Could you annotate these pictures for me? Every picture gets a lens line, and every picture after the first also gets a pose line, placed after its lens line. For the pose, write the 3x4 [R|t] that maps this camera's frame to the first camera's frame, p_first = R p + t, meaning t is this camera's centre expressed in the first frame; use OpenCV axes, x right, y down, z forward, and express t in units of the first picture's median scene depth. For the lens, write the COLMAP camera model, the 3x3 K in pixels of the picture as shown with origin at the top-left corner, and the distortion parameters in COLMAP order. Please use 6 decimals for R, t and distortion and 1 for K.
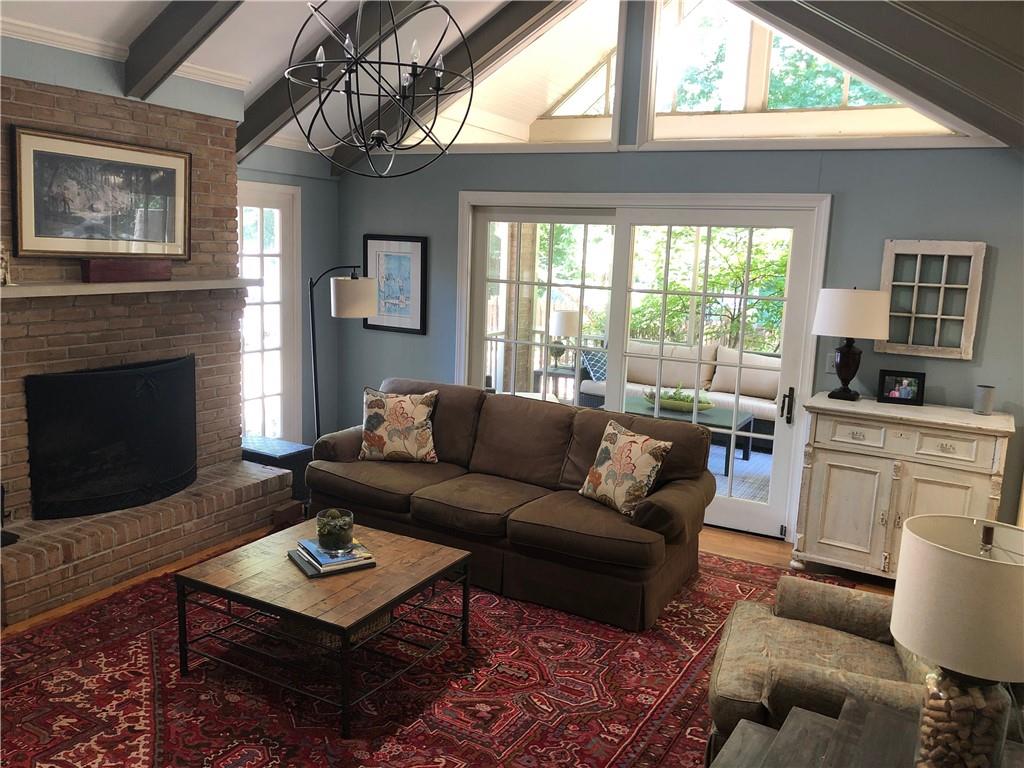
lens RADIAL K [[832.9, 0, 520.6], [0, 832.9, 382.6], [0, 0, 1]] dist [0.000317, -0.003725]
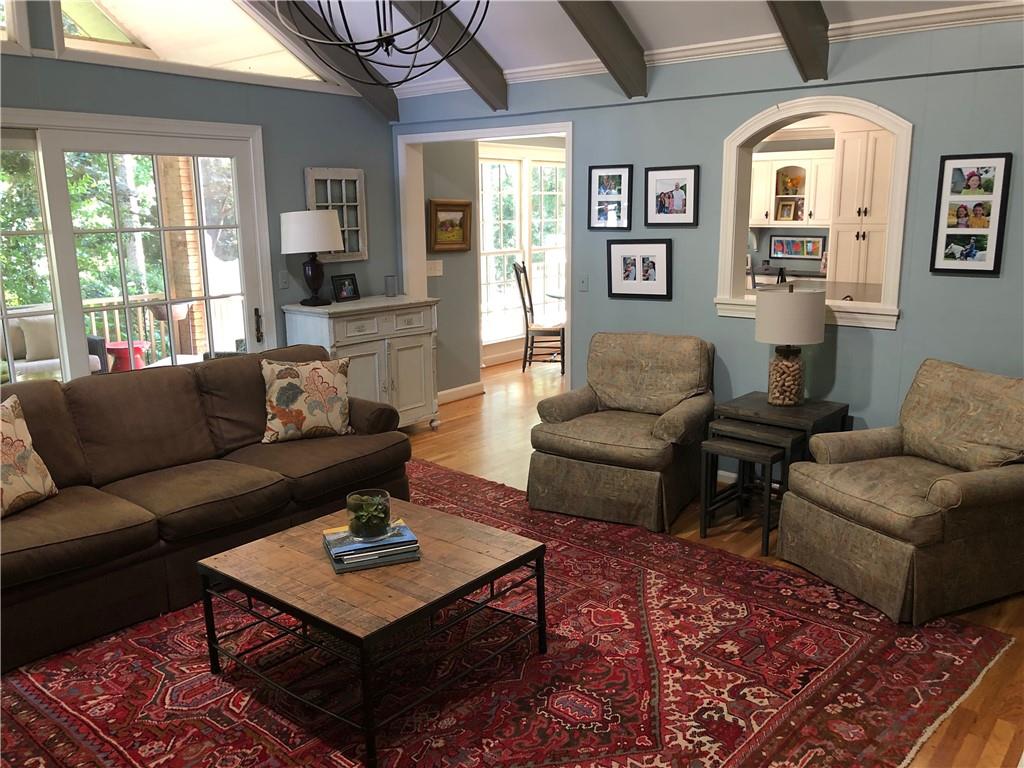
lens RADIAL K [[832.9, 0, 520.6], [0, 832.9, 382.6], [0, 0, 1]] dist [0.000317, -0.003725]
pose [[0.193971, -0.248137, 0.949107, -0.717975], [0.177141, 0.960438, 0.214897, -0.079863], [-0.964882, 0.126442, 0.230252, 0.479281]]
